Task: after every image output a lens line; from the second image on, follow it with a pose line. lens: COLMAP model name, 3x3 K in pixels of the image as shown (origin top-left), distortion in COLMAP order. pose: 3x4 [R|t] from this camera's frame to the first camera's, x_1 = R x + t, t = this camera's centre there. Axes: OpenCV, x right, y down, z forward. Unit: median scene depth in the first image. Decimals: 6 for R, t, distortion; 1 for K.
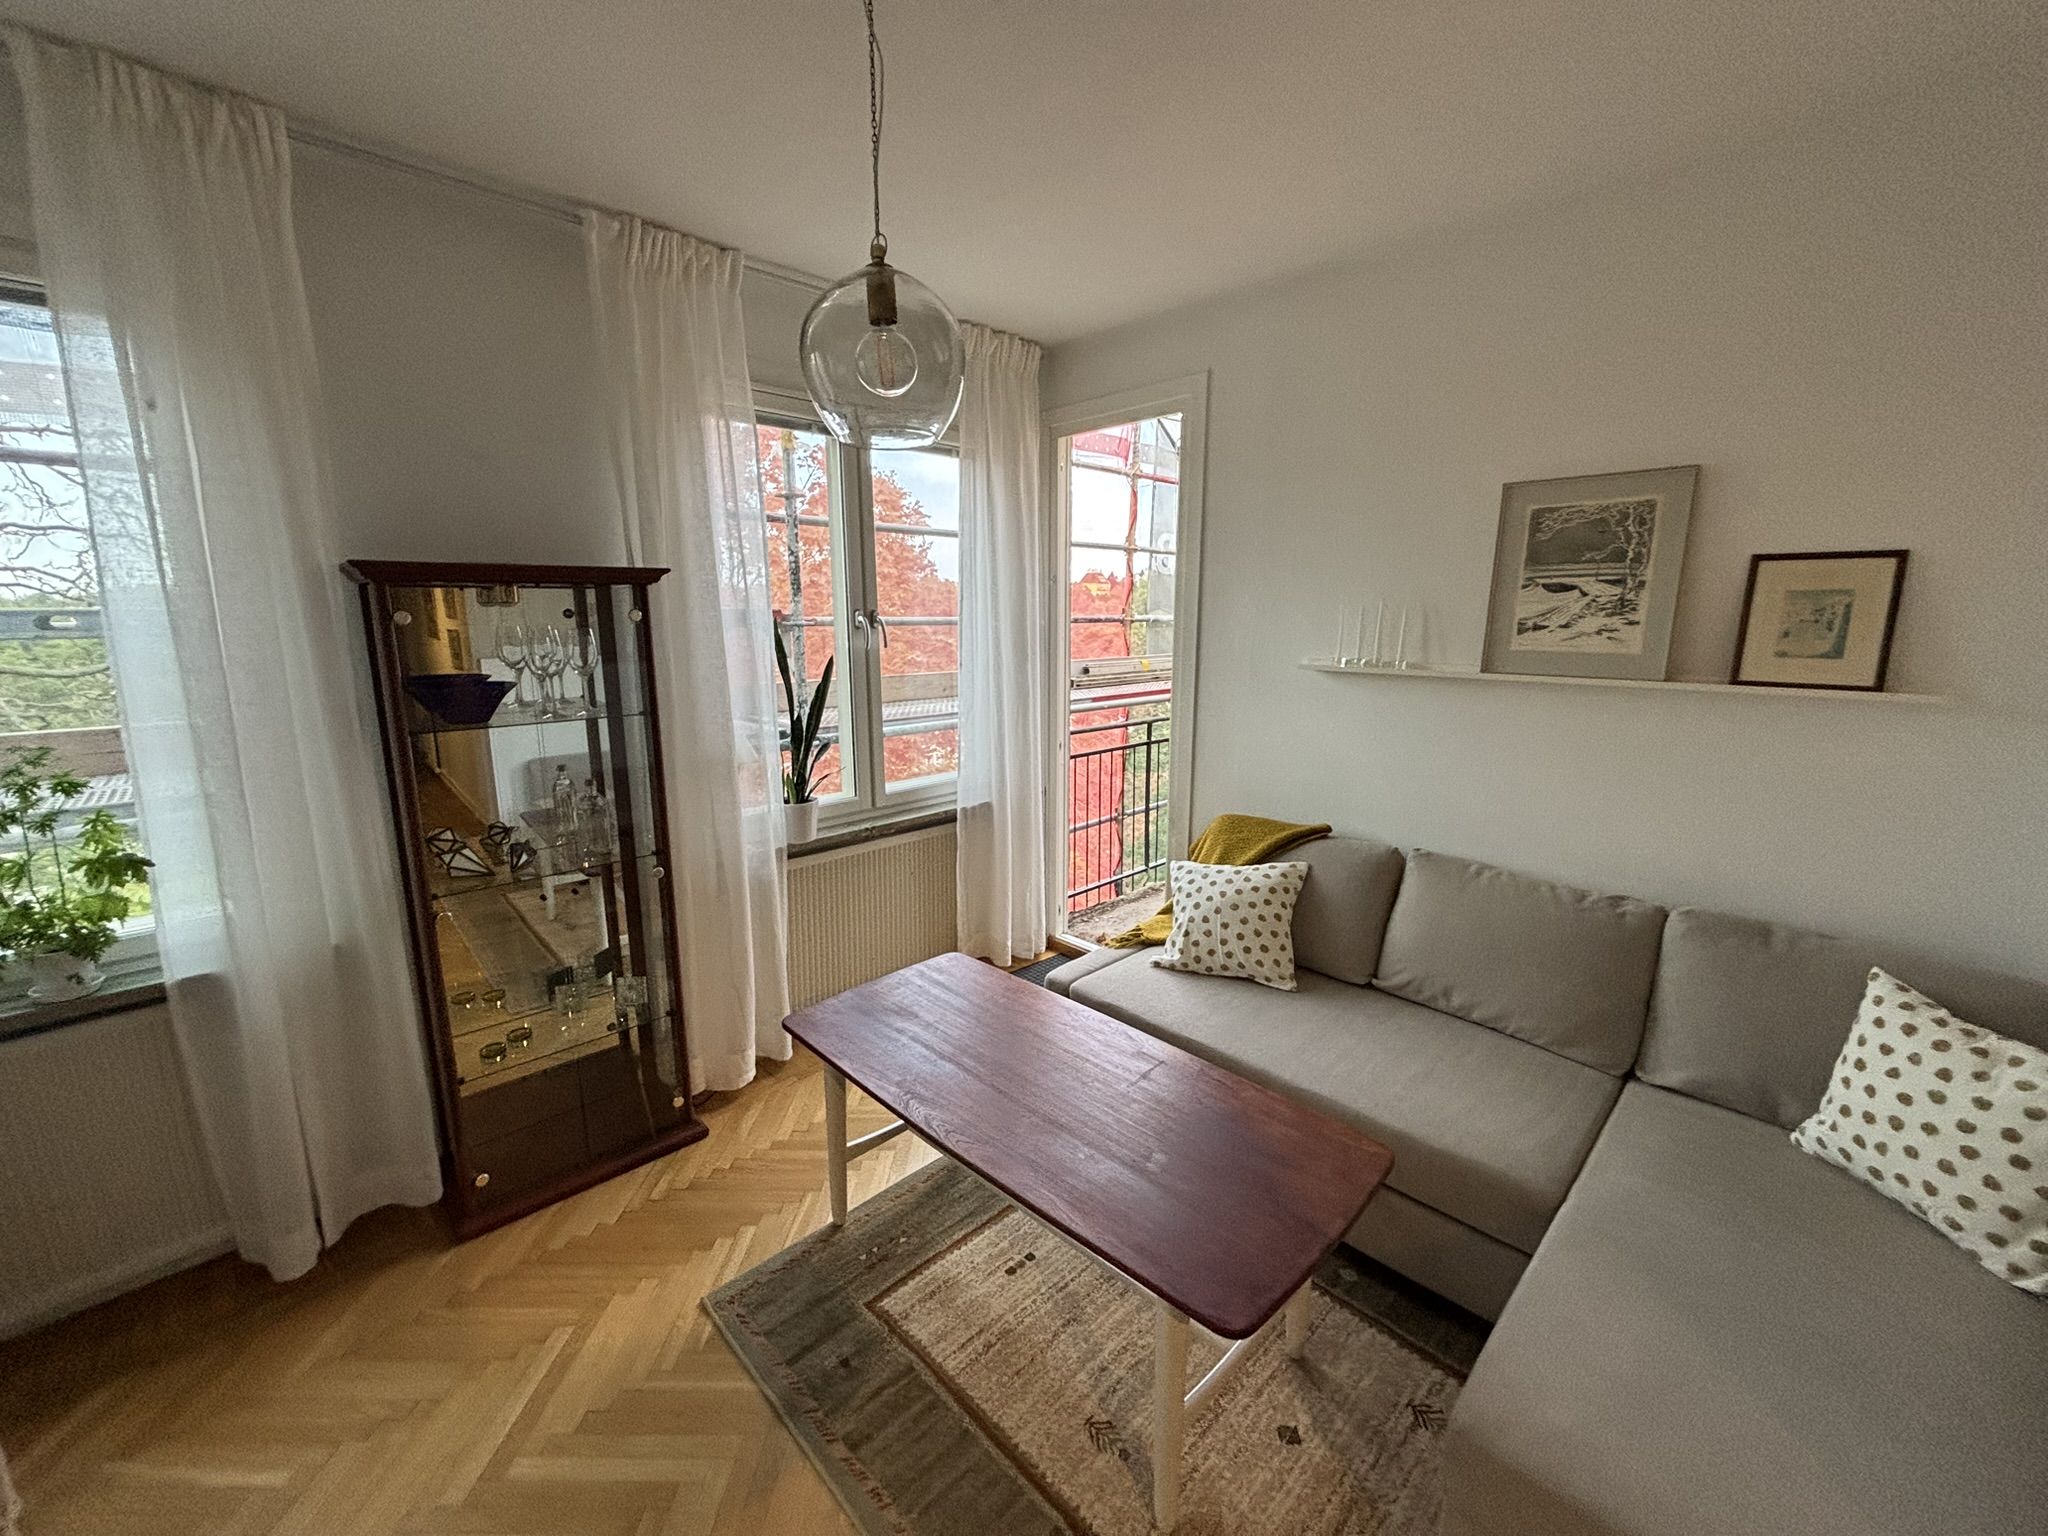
lens RADIAL K [[823.9, 0, 1024.0], [0, 823.9, 768.0], [0, 0, 1]] dist [-0.001294, 0.009010]
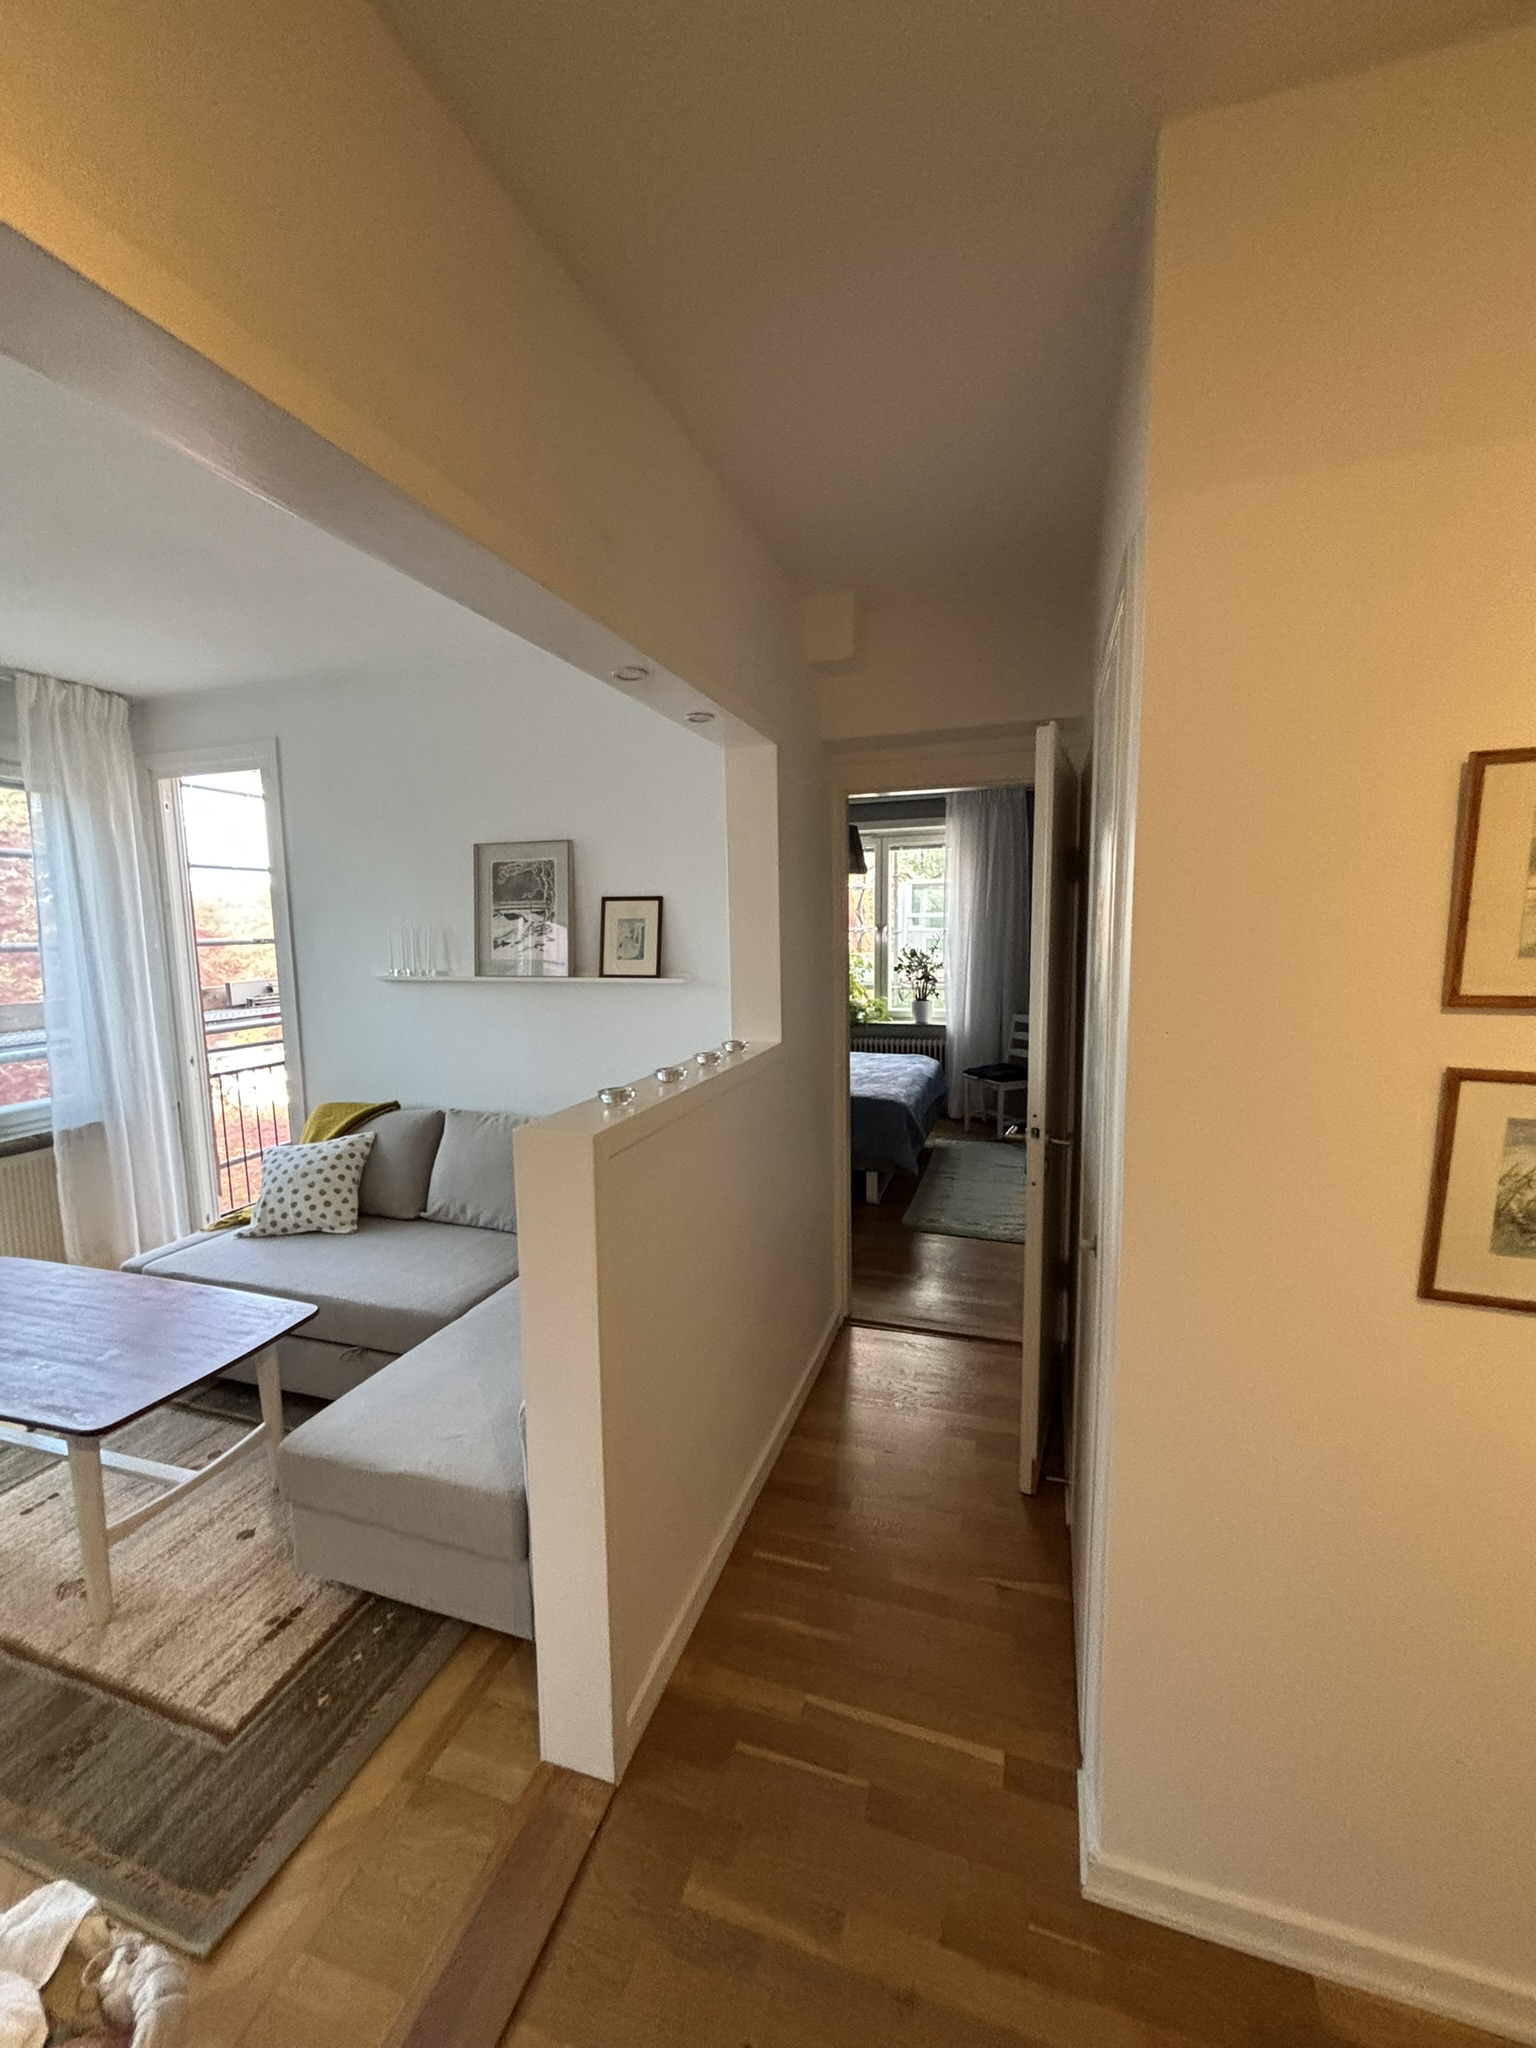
lens RADIAL K [[818.2, 0, 768.0], [0, 818.2, 1024.0], [0, 0, 1]] dist [-0.002874, -0.000274]
pose [[0.885009, -0.072492, 0.459896, 0.330368], [0.102675, 0.993873, -0.040924, 0.067483], [-0.454111, 0.083437, 0.887029, -0.419738]]
